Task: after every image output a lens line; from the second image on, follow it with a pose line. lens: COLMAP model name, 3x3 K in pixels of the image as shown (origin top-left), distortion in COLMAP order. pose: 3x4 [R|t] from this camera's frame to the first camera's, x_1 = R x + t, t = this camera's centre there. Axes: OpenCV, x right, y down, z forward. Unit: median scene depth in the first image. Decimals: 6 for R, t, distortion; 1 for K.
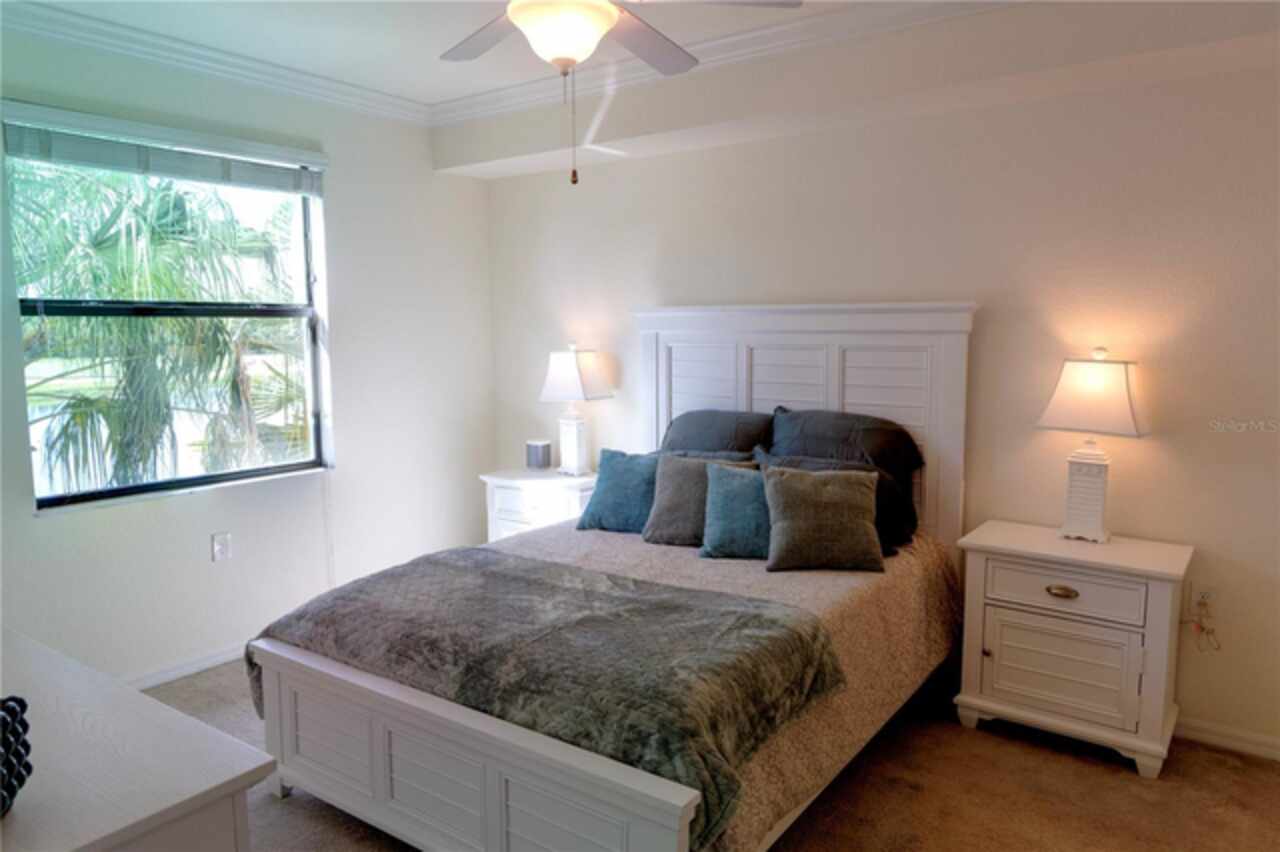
lens RADIAL K [[870.5, 0, 644.4], [0, 870.5, 424.0], [0, 0, 1]] dist [0.008876, 0.002074]
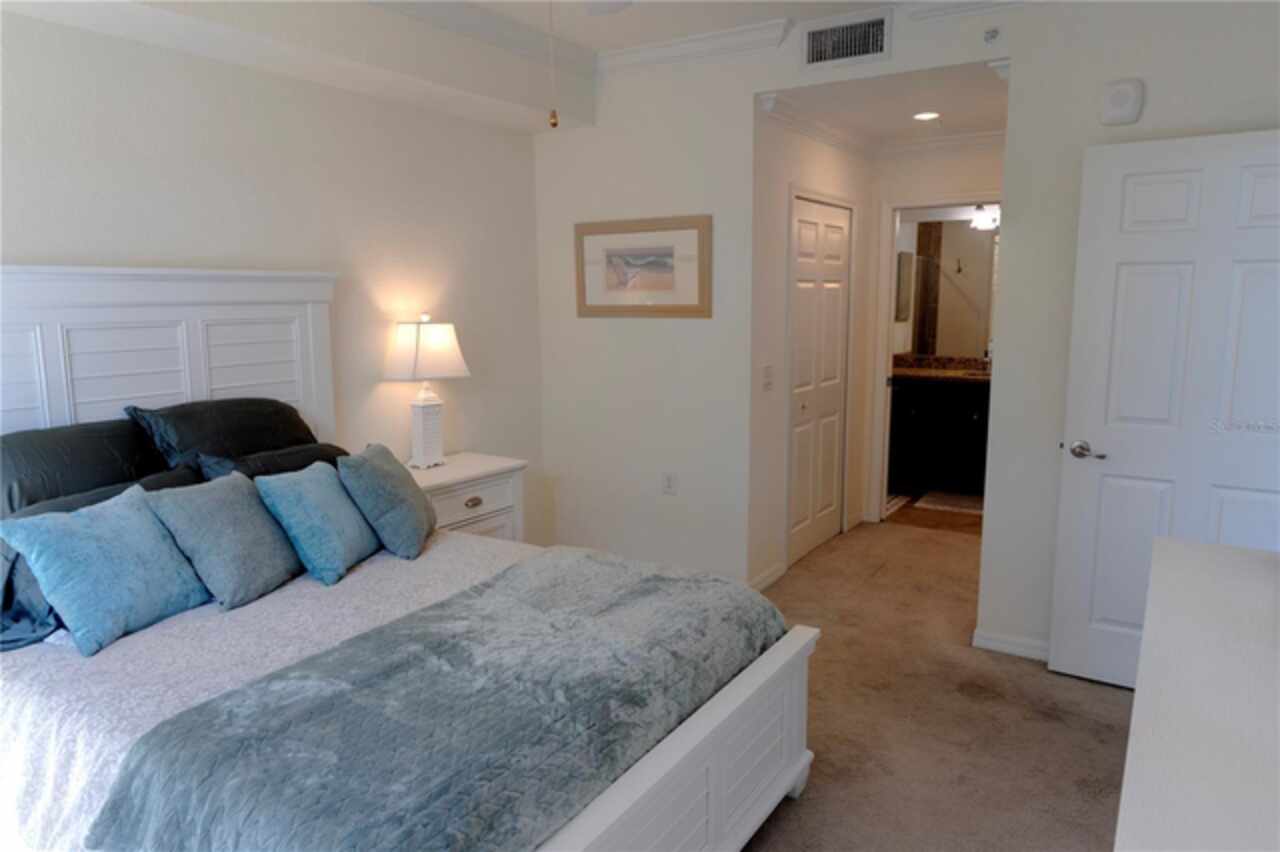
lens RADIAL K [[870.5, 0, 644.1], [0, 870.5, 426.8], [0, 0, 1]] dist [0.008876, 0.002074]
pose [[-0.073427, -0.147926, 0.986269, -0.645309], [0.121848, 0.980199, 0.156088, -0.070569], [-0.989829, 0.131636, -0.053949, 0.654627]]
